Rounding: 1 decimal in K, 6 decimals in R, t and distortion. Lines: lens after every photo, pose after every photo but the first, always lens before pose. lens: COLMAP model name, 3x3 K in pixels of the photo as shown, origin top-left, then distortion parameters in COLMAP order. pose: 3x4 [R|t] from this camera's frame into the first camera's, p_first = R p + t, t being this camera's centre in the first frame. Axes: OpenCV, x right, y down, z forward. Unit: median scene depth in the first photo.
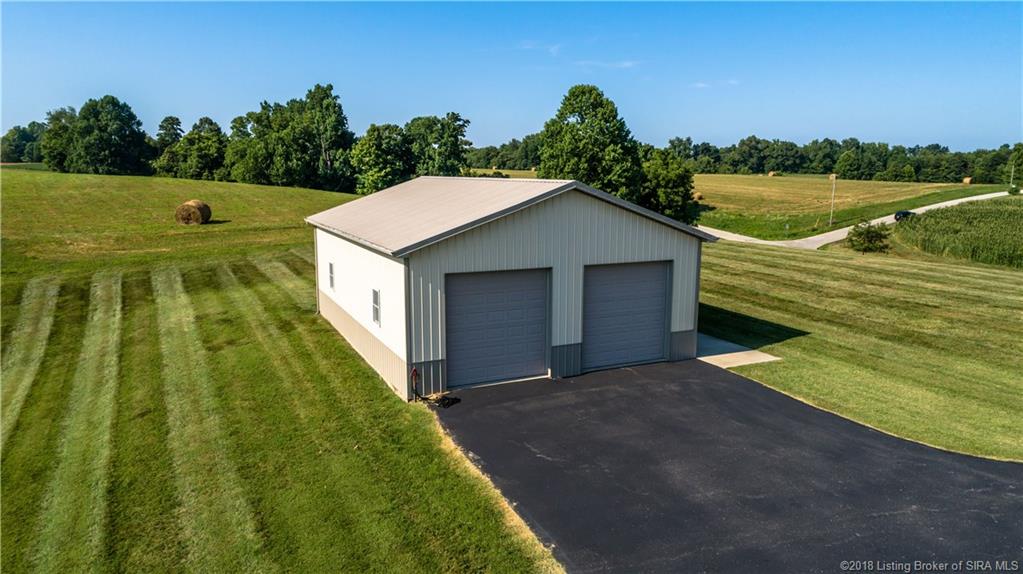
lens RADIAL K [[691.5, 0, 512.8], [0, 691.5, 288.0], [0, 0, 1]] dist [-0.005870, 0.003097]
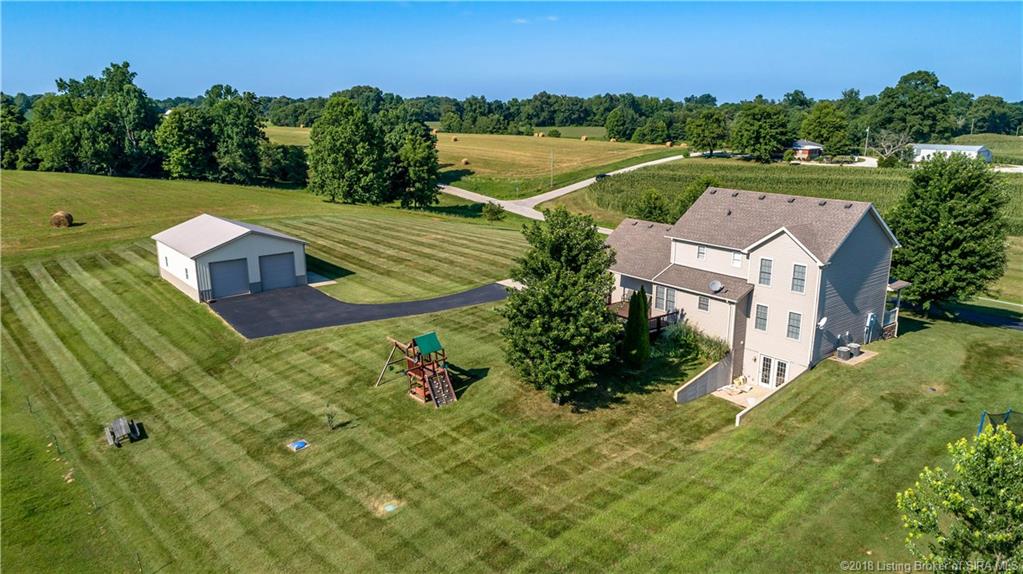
lens RADIAL K [[691.5, 0, 508.2], [0, 691.5, 287.8], [0, 0, 1]] dist [-0.005870, 0.003097]
pose [[0.971069, -0.066463, 0.229365, 0.074491], [0.048136, 0.995252, 0.084600, -0.015923], [-0.233899, -0.071112, 0.969657, -0.358273]]
